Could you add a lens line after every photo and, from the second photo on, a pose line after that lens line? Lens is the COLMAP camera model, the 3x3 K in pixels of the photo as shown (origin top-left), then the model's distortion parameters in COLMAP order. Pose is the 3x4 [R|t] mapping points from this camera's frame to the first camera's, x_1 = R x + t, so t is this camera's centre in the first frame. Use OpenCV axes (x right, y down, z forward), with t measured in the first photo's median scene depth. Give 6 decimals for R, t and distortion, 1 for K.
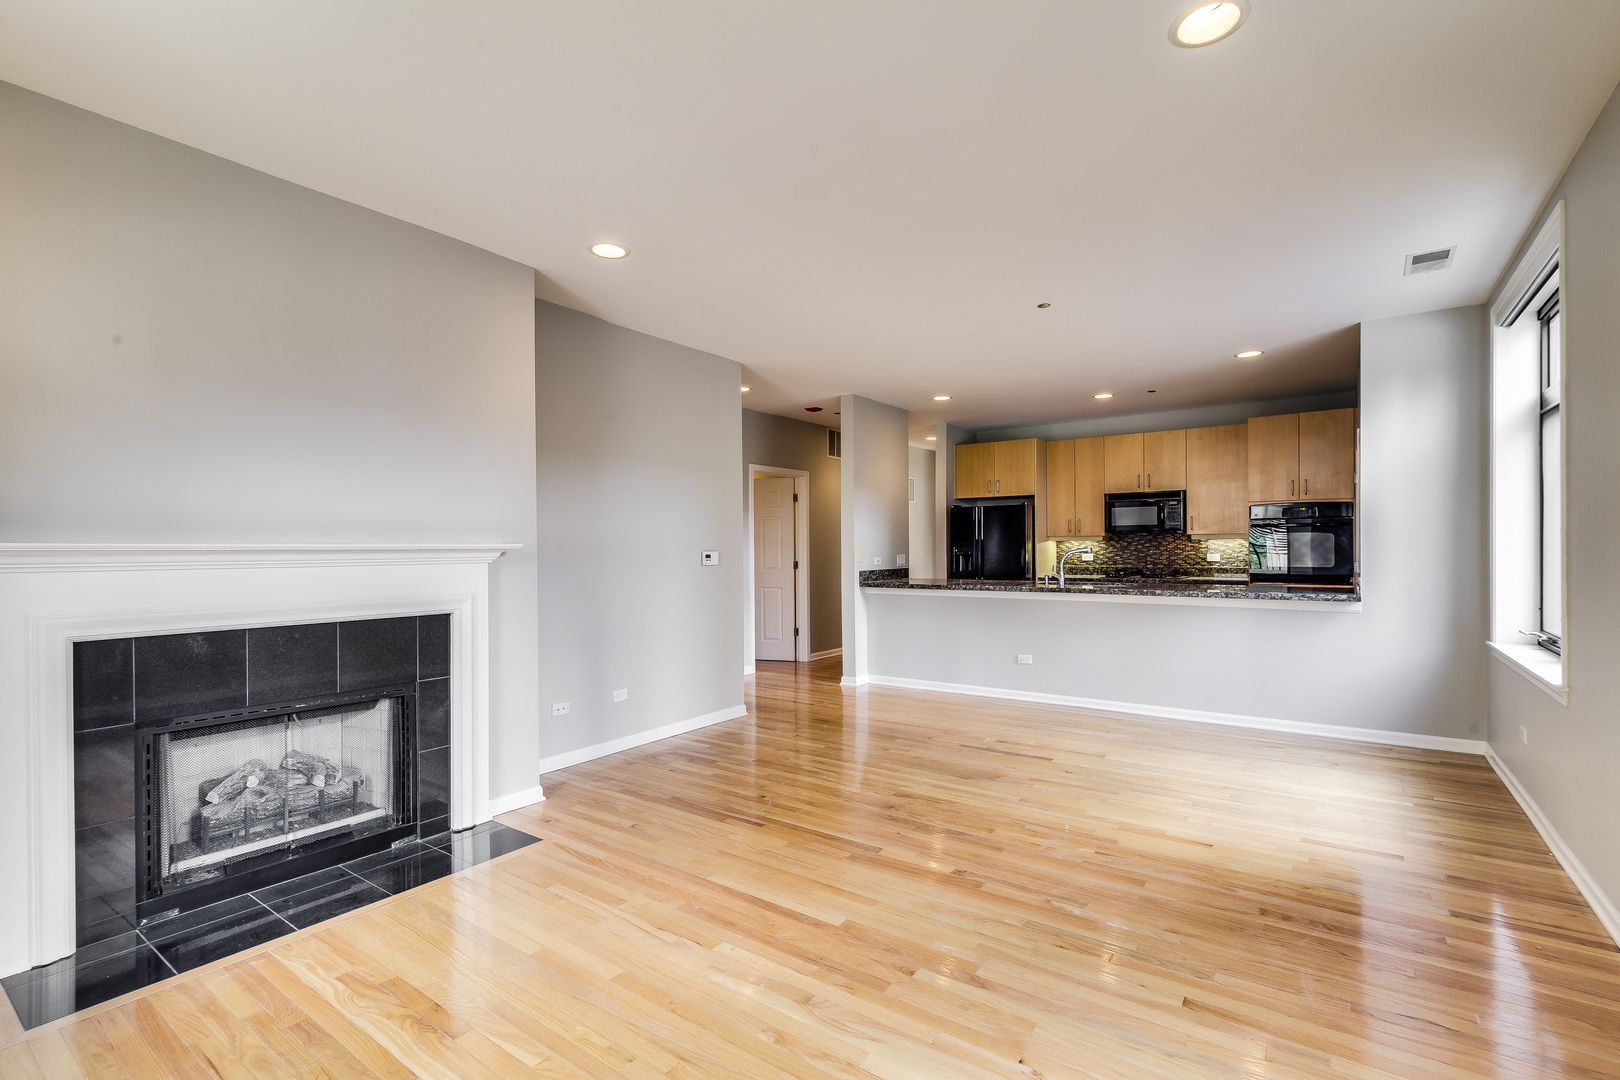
lens RADIAL K [[744.7, 0, 799.9], [0, 744.7, 545.0], [0, 0, 1]] dist [0.005696, -0.001408]
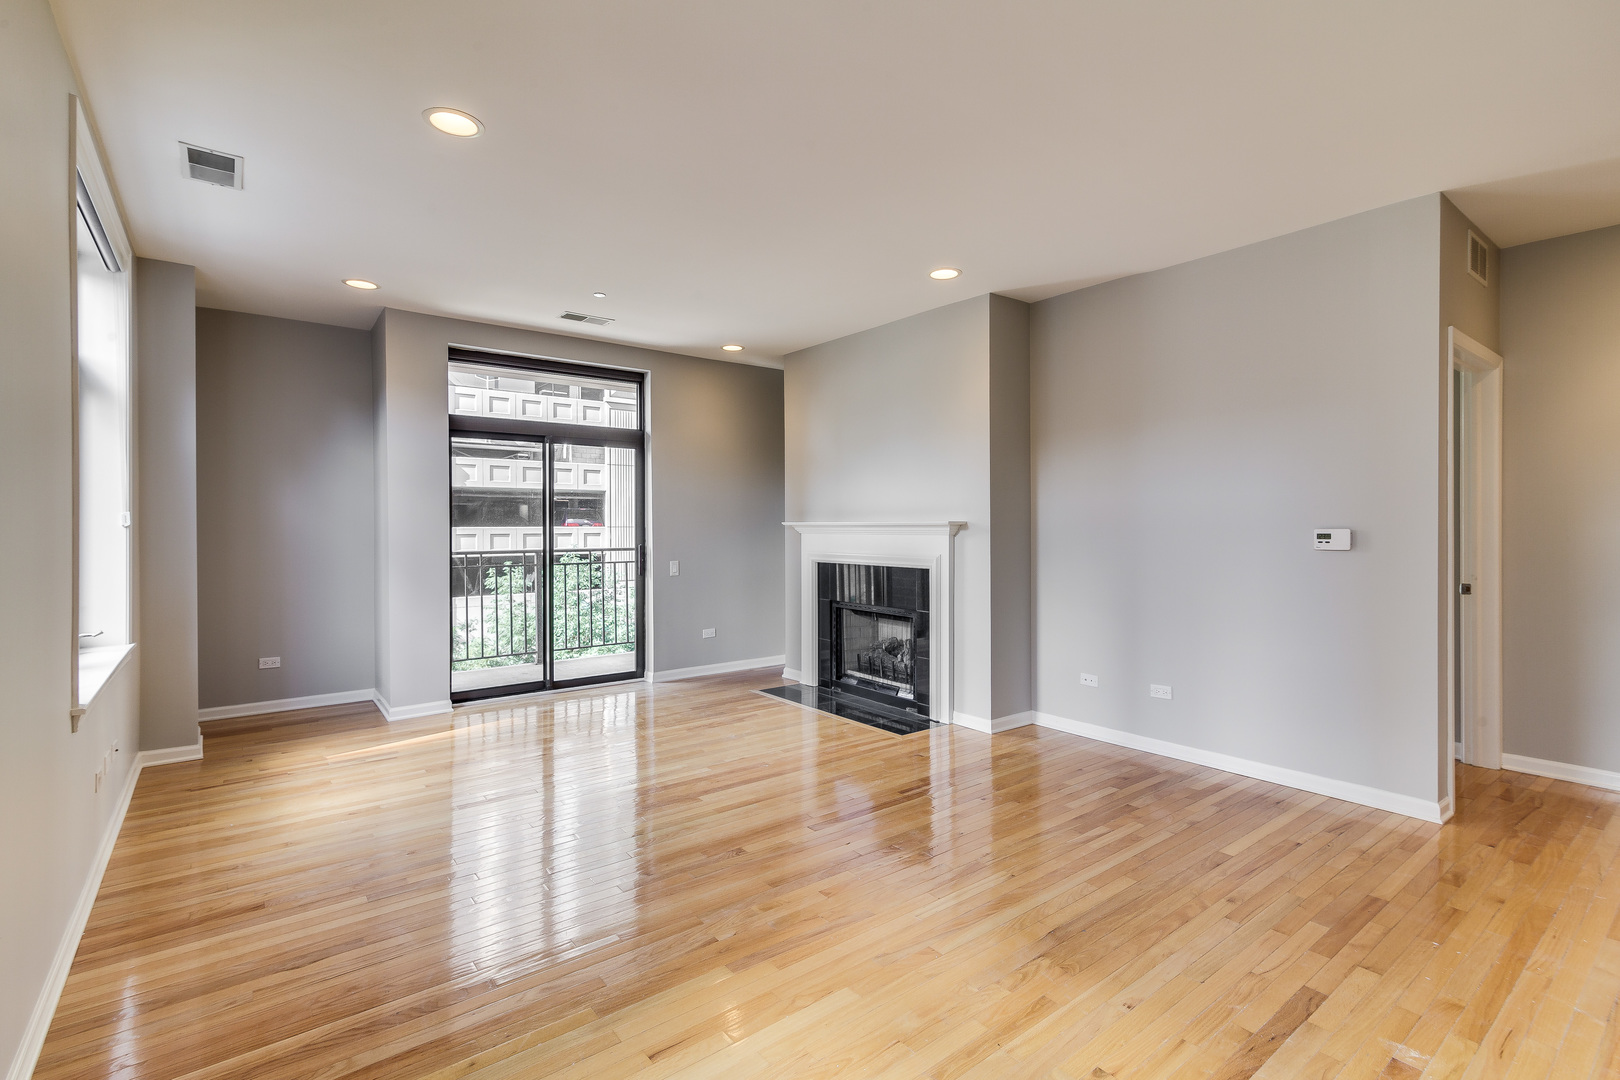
lens RADIAL K [[744.7, 0, 822.7], [0, 744.7, 532.8], [0, 0, 1]] dist [0.005696, -0.001408]
pose [[-0.272218, 0.017021, -0.962085, 0.763471], [0.009977, 0.999840, 0.014866, -0.001910], [0.962184, -0.005552, -0.272345, 0.928251]]
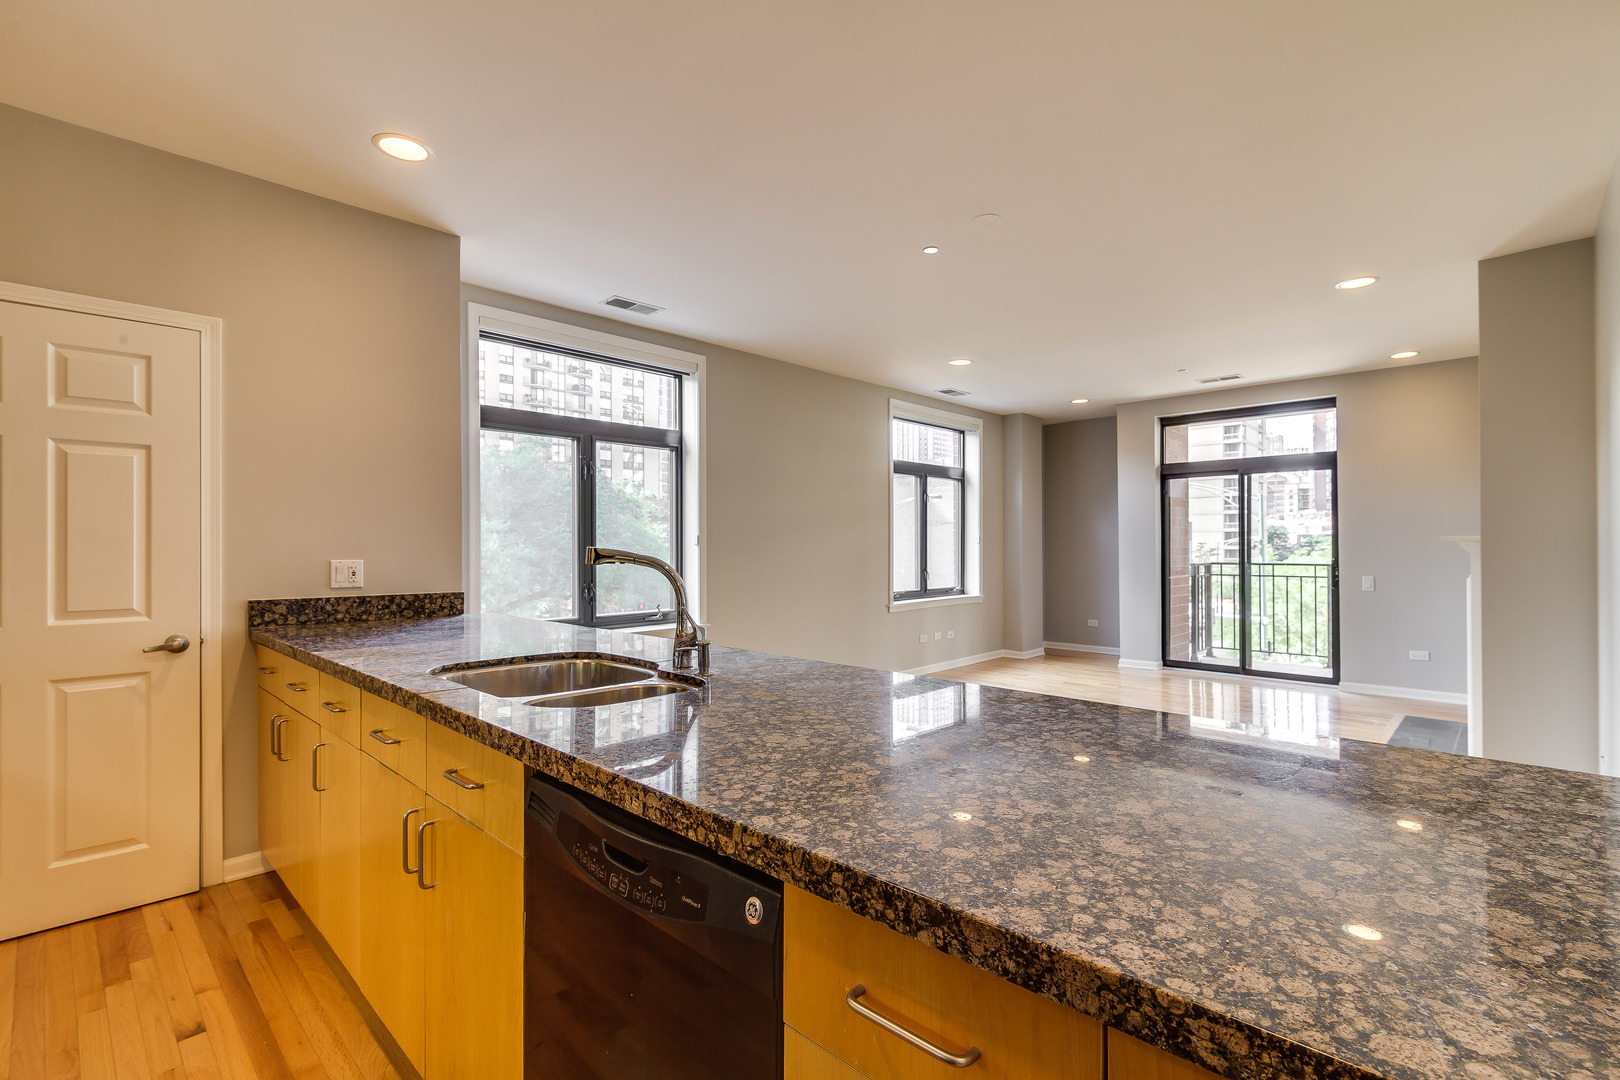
lens RADIAL K [[744.7, 0, 824.8], [0, 744.7, 542.6], [0, 0, 1]] dist [0.005696, -0.001408]
pose [[-0.994479, 0.008707, 0.104575, 0.366877], [0.008108, 0.999948, -0.006151, 0.004880], [-0.104623, -0.005269, -0.994498, 1.820828]]
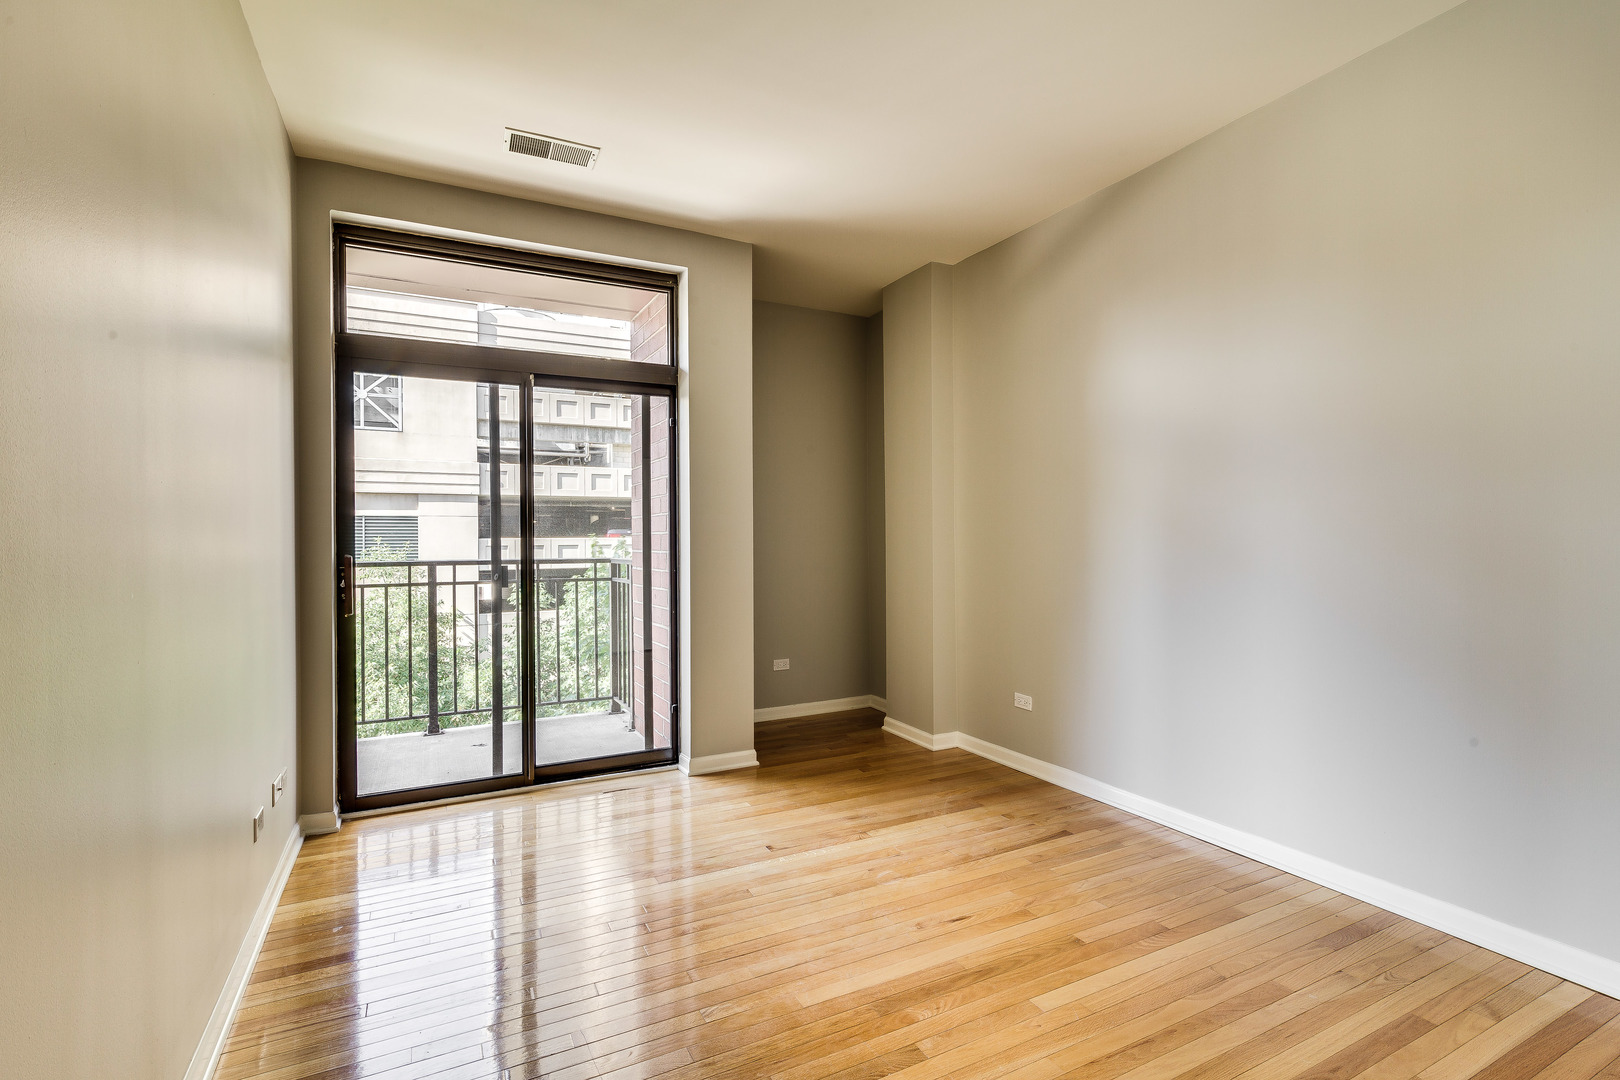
lens RADIAL K [[744.7, 0, 805.3], [0, 744.7, 548.7], [0, 0, 1]] dist [0.005696, -0.001408]
pose [[-0.442611, 0.014359, -0.896599, 0.217621], [0.007442, 0.999896, 0.012340, 0.026289], [0.896683, -0.001211, -0.442672, 0.742163]]
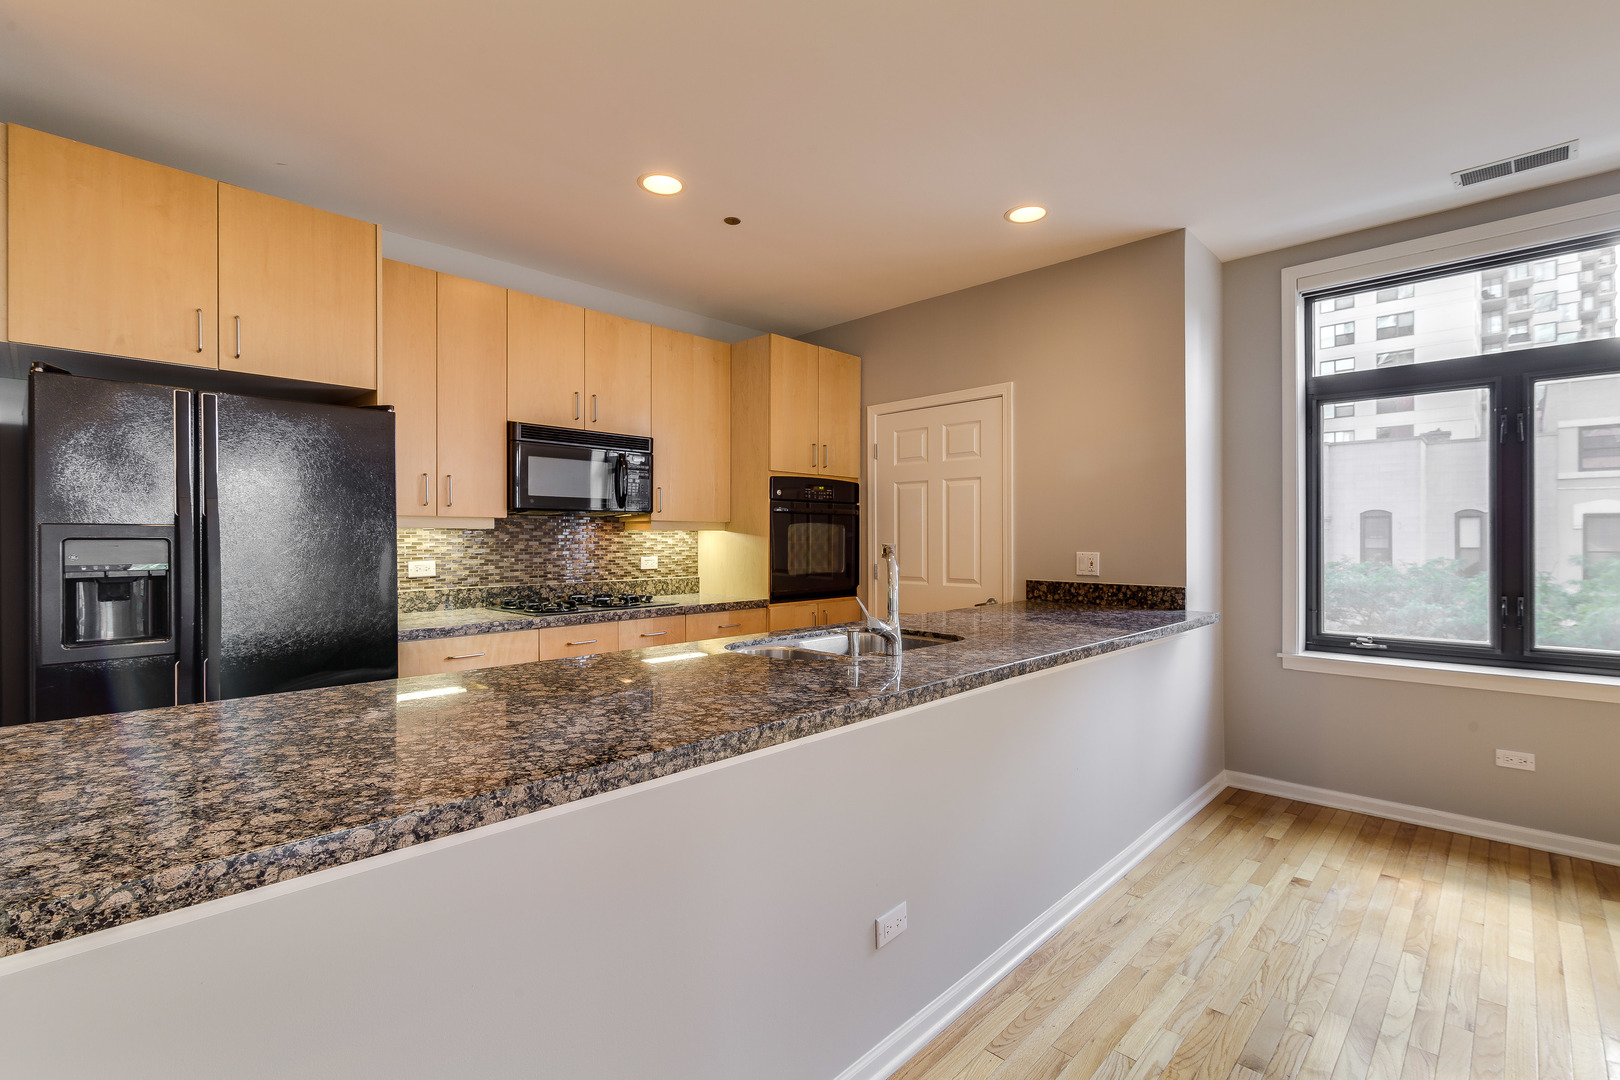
lens RADIAL K [[744.7, 0, 798.4], [0, 744.7, 543.8], [0, 0, 1]] dist [0.005696, -0.001408]
pose [[0.135952, -0.000393, 0.990715, -0.000298], [-0.000707, 1.000000, 0.000494, 0.003360], [-0.990715, -0.000768, 0.135952, 1.368547]]
